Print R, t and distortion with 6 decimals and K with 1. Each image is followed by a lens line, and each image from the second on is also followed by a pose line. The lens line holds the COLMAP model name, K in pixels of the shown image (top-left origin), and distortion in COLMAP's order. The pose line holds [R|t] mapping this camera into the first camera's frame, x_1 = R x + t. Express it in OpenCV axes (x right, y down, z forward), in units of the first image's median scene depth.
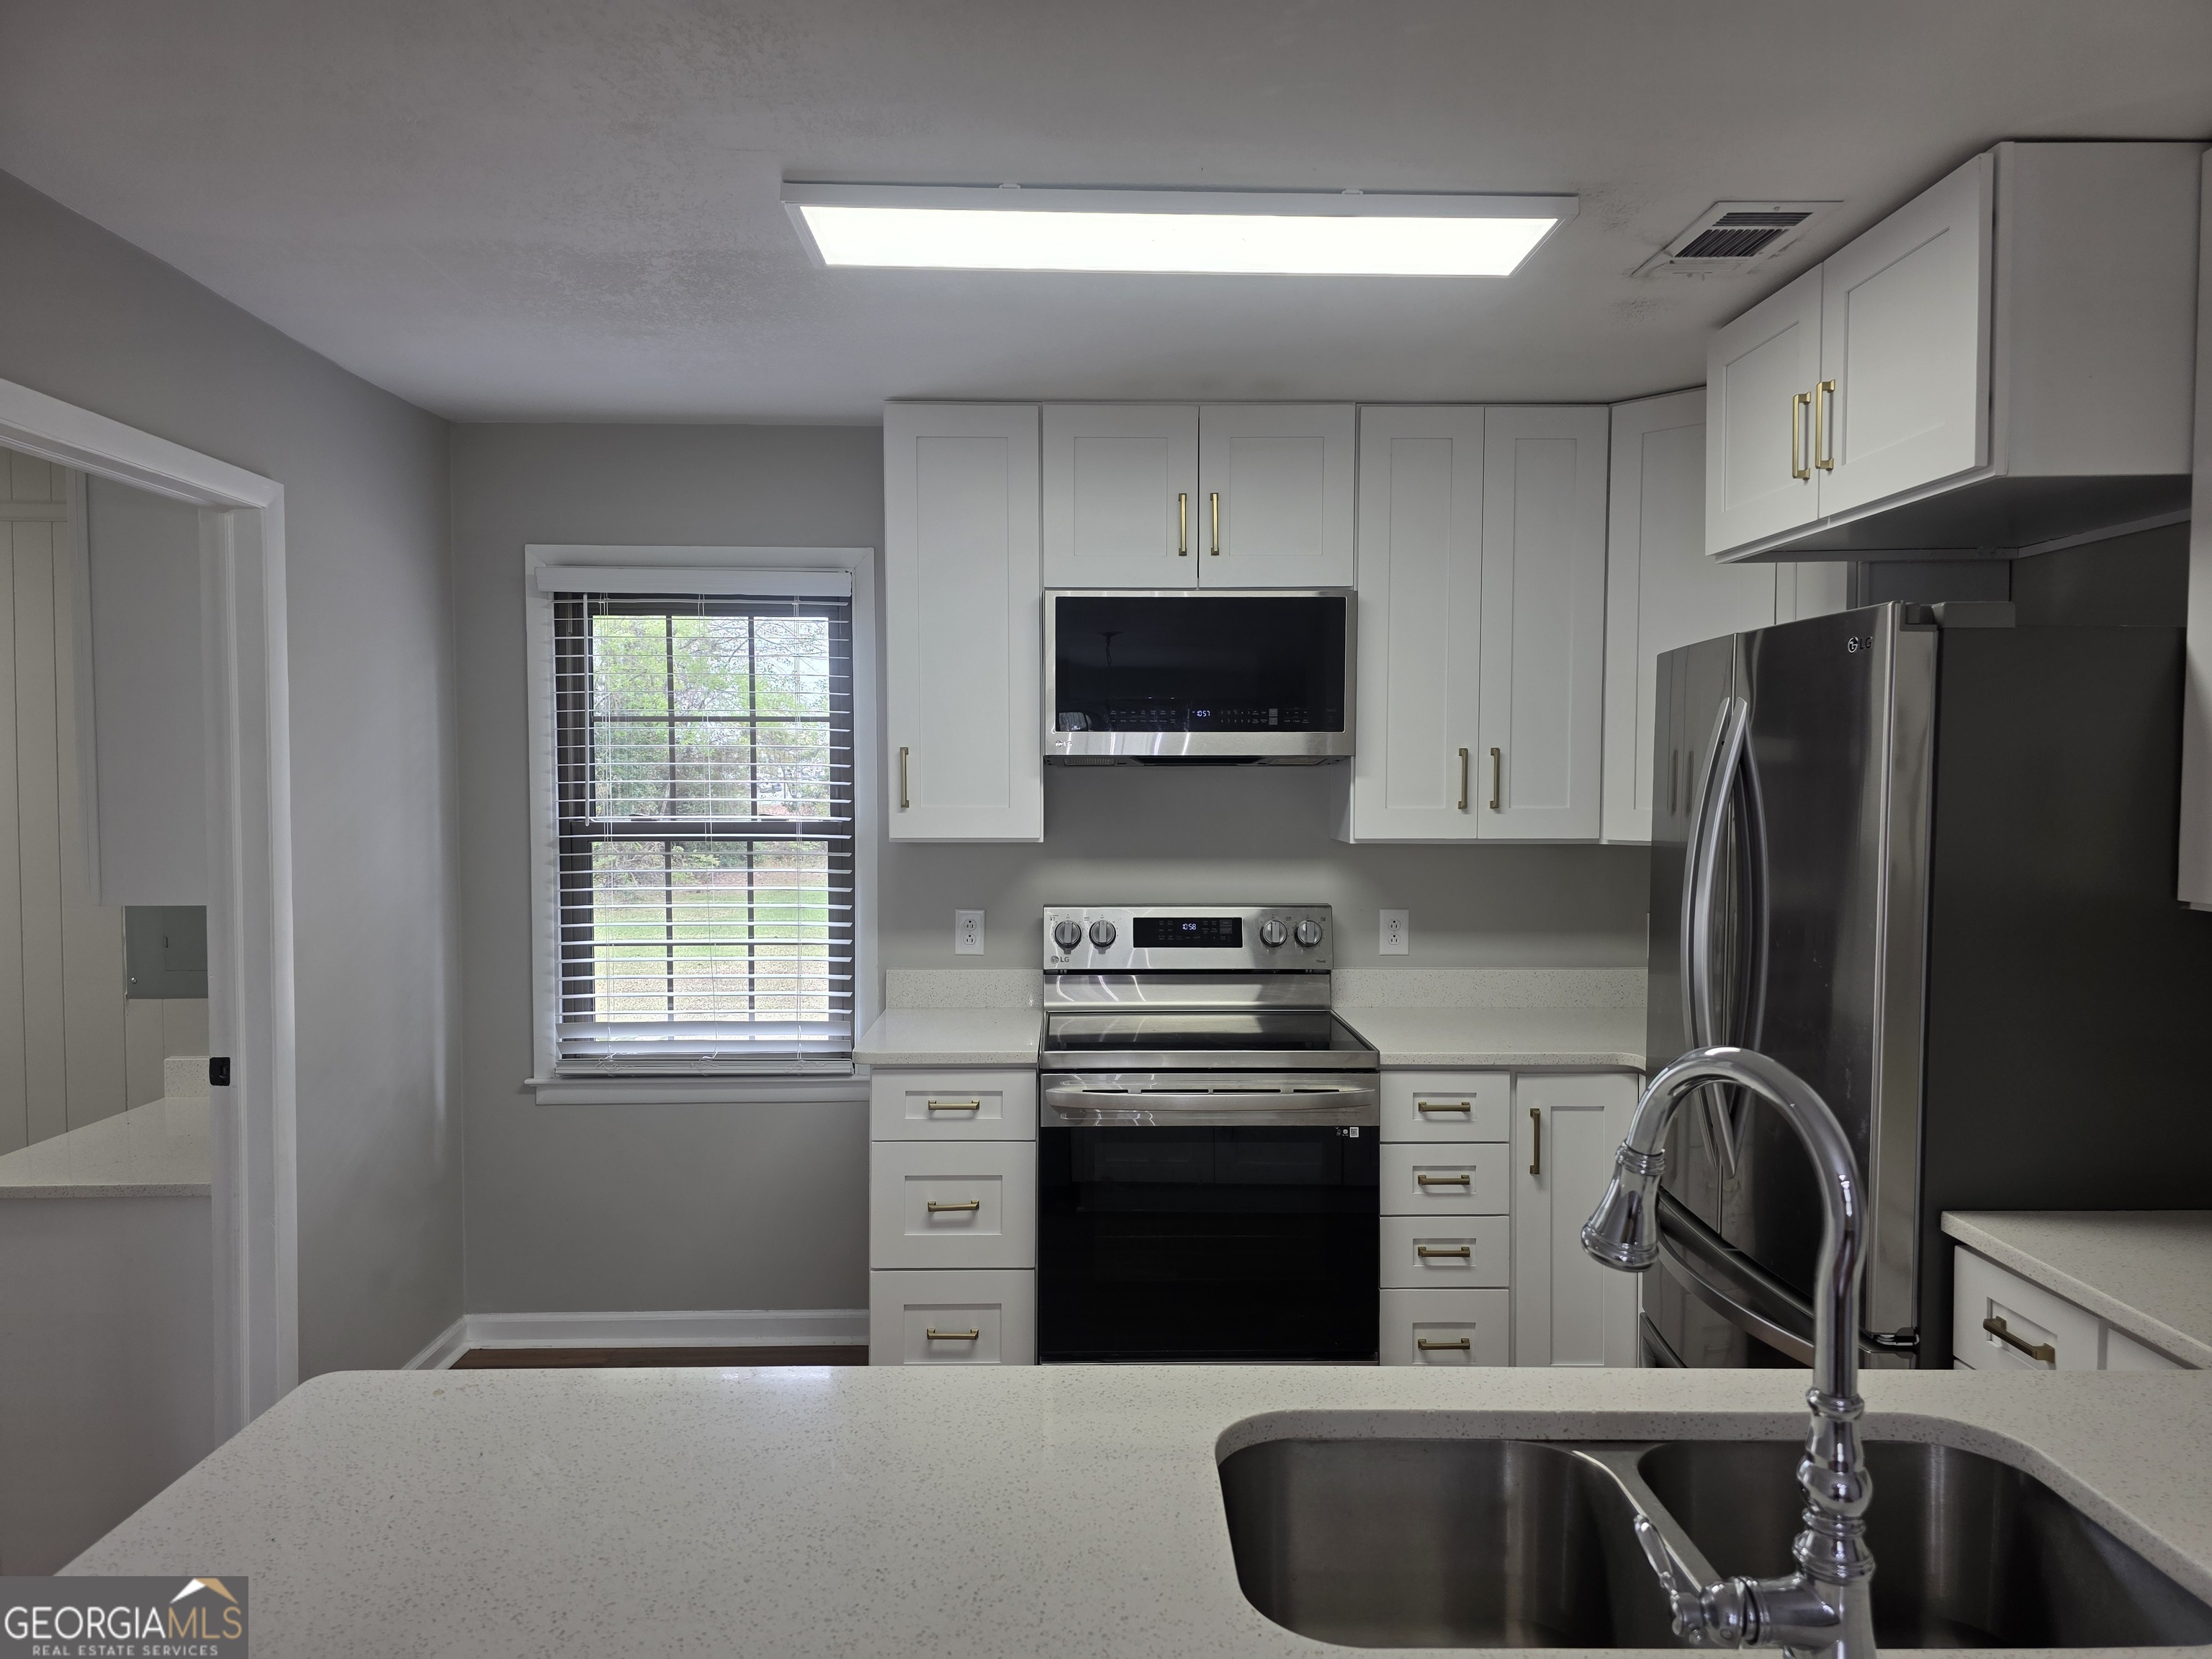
lens RADIAL K [[1448.4, 0, 1106.0], [0, 1448.4, 829.5], [0, 0, 1]] dist [0.137117, -0.214422]
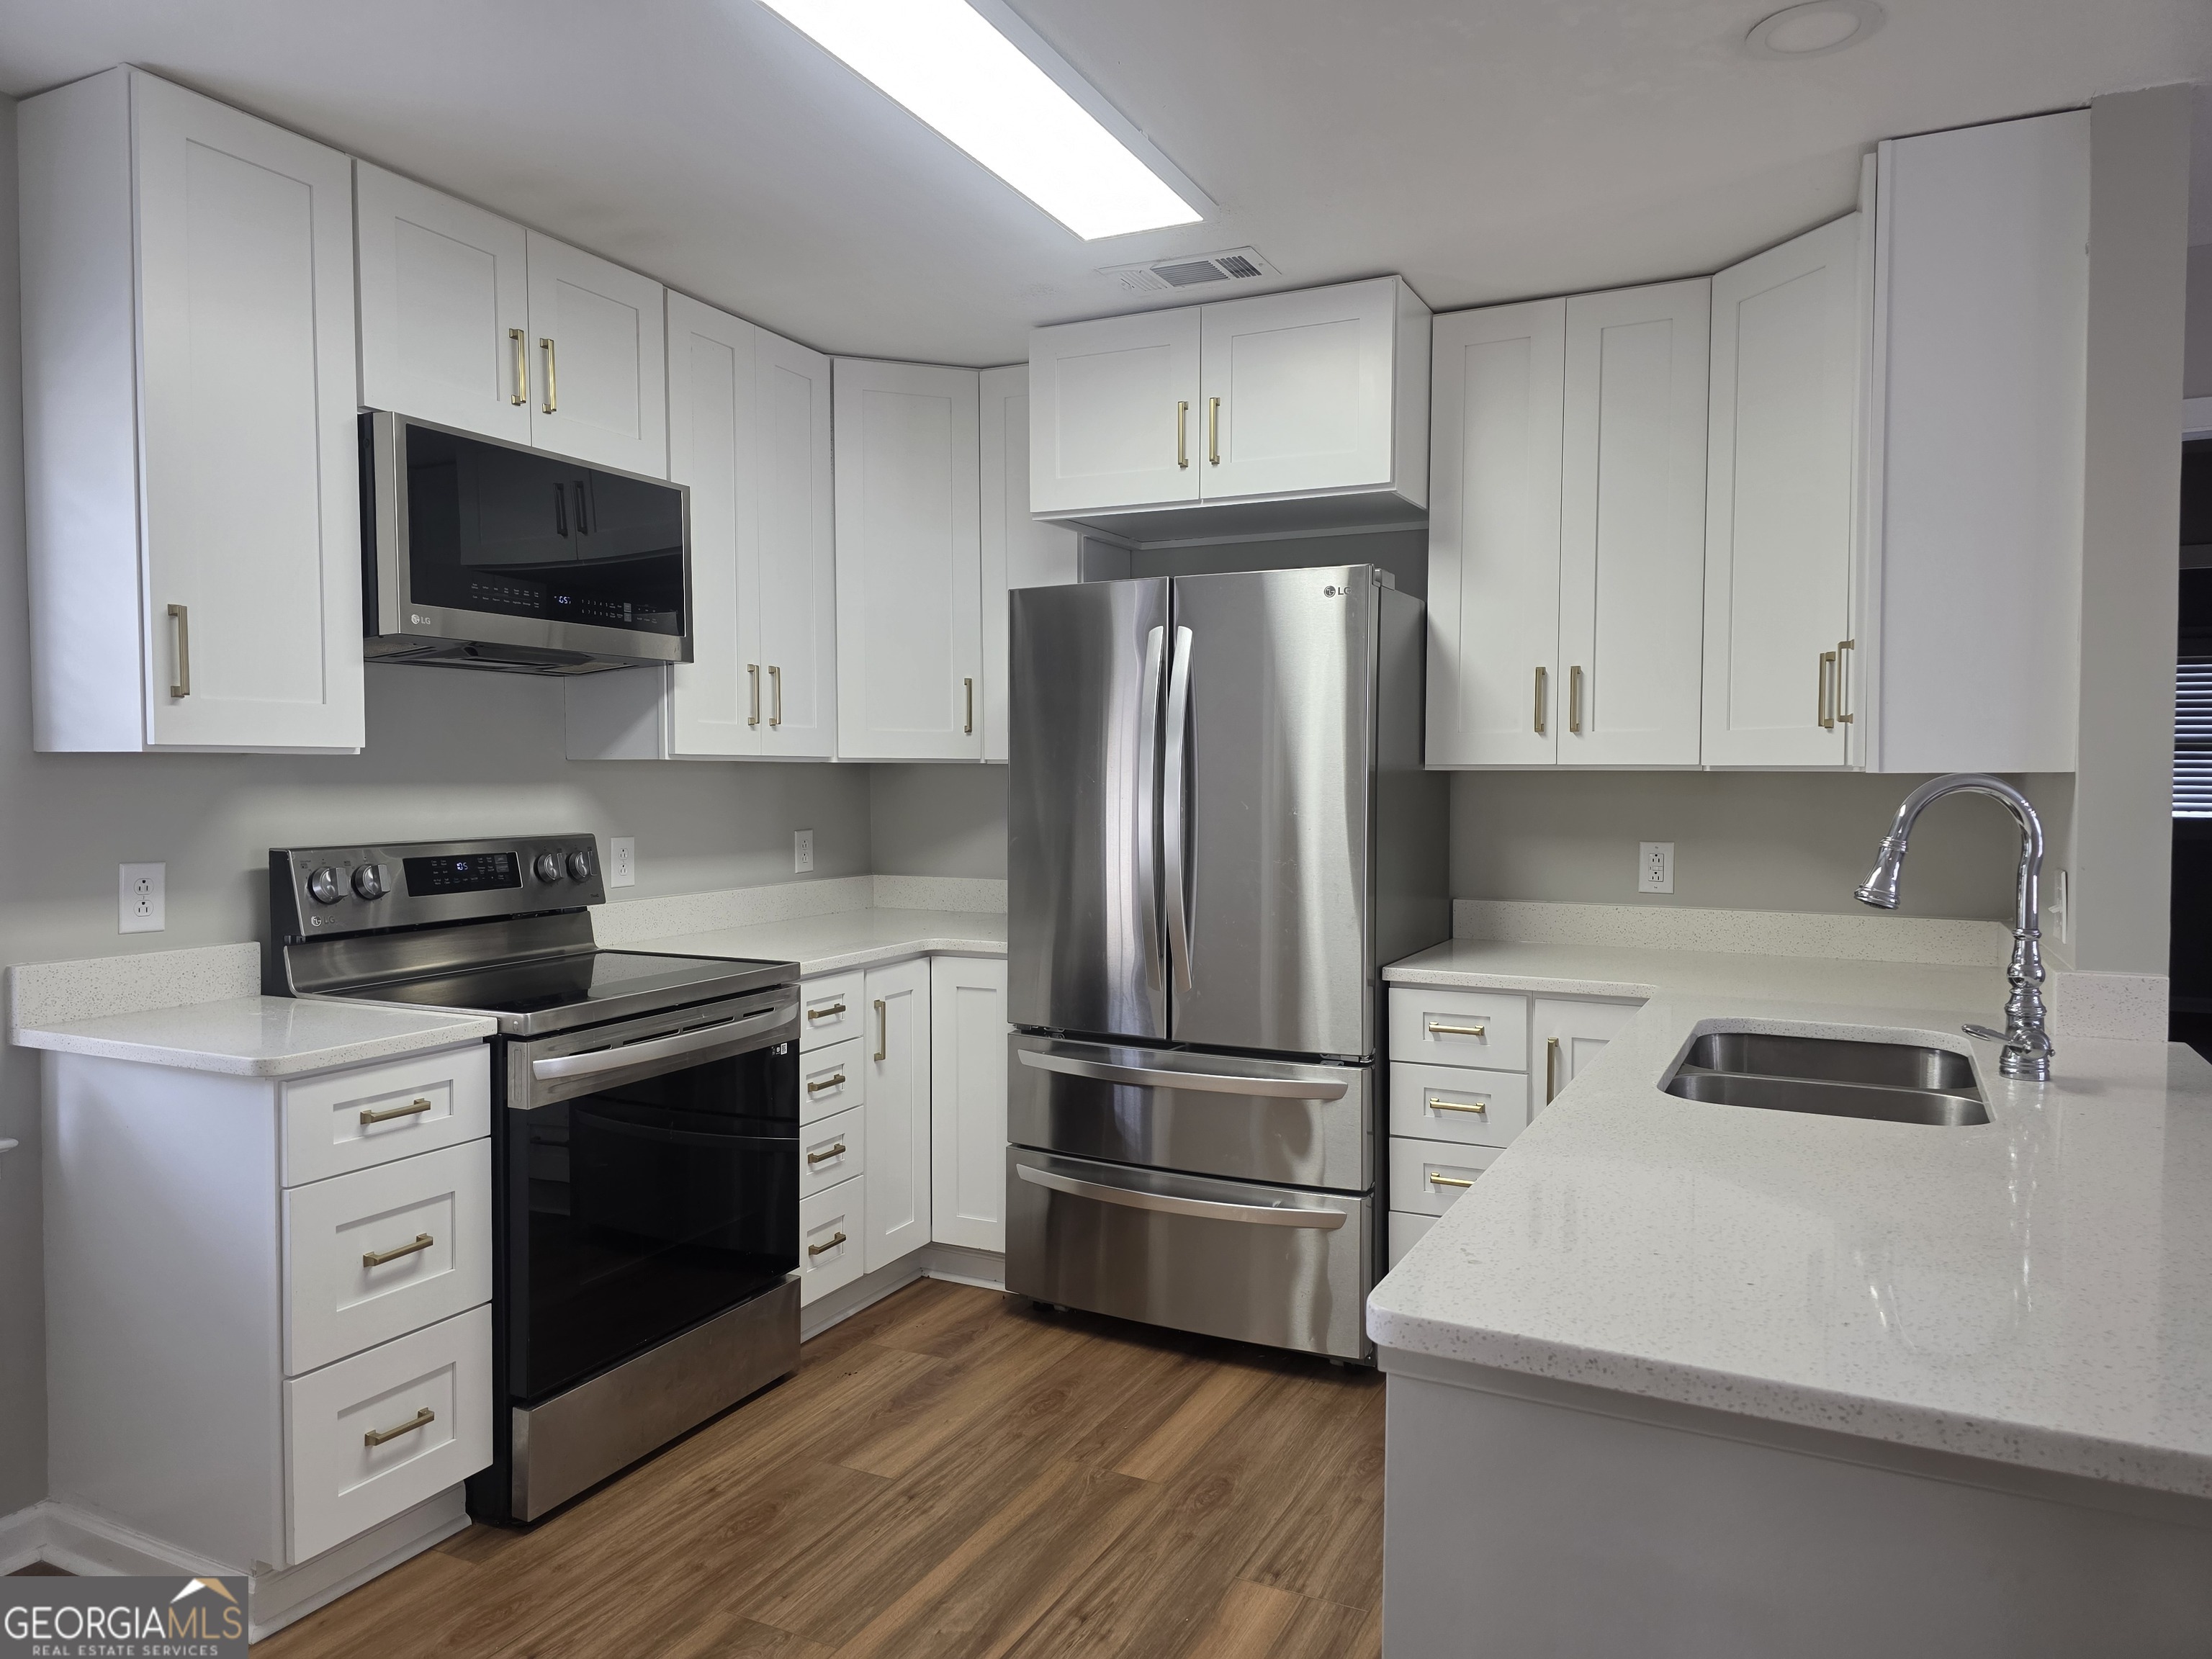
lens RADIAL K [[1478.7, 0, 1107.2], [0, 1478.7, 816.3], [0, 0, 1]] dist [0.016511, -0.003710]
pose [[0.448105, -0.025399, 0.893620, -0.591590], [0.033074, 0.999383, 0.011821, 0.047593], [-0.893369, 0.024258, 0.448669, 0.355888]]
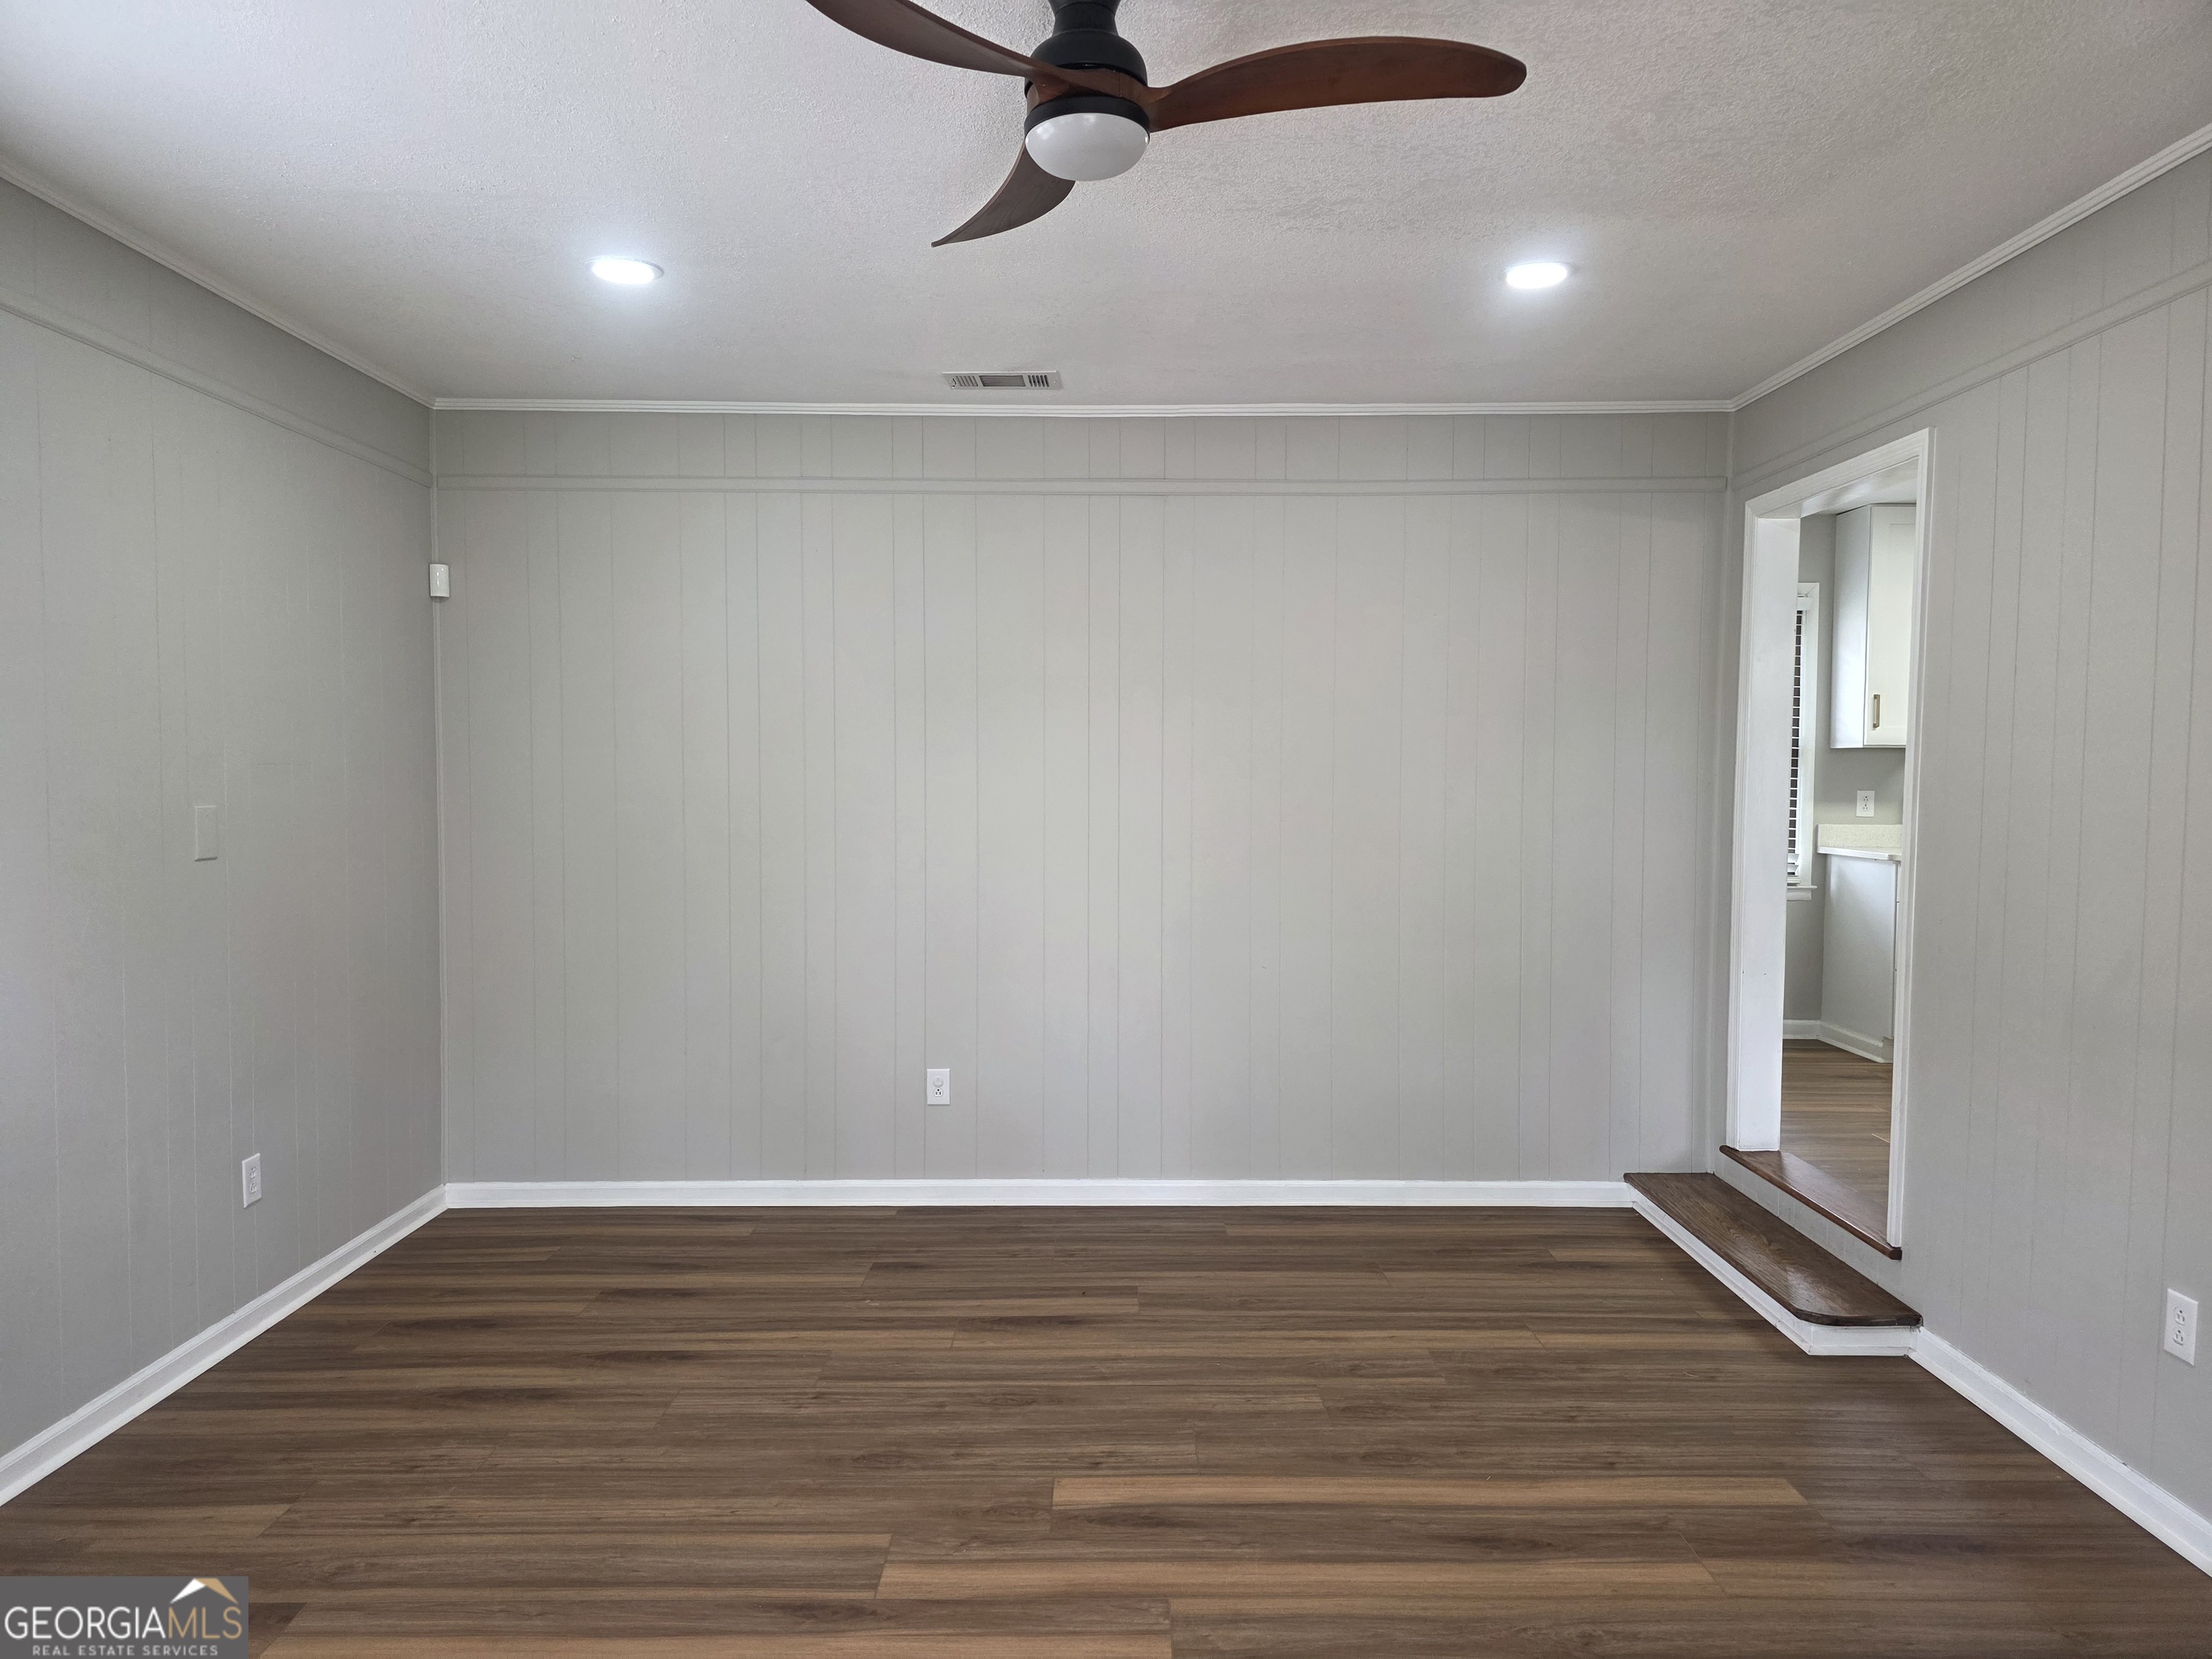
lens RADIAL K [[1448.4, 0, 1106.0], [0, 1448.4, 829.5], [0, 0, 1]] dist [0.137117, -0.214422]
pose [[0.999913, 0.009581, -0.009018, -1.155438], [-0.009528, 0.999937, 0.005895, 0.117994], [0.009074, -0.005808, 0.999942, -0.903183]]
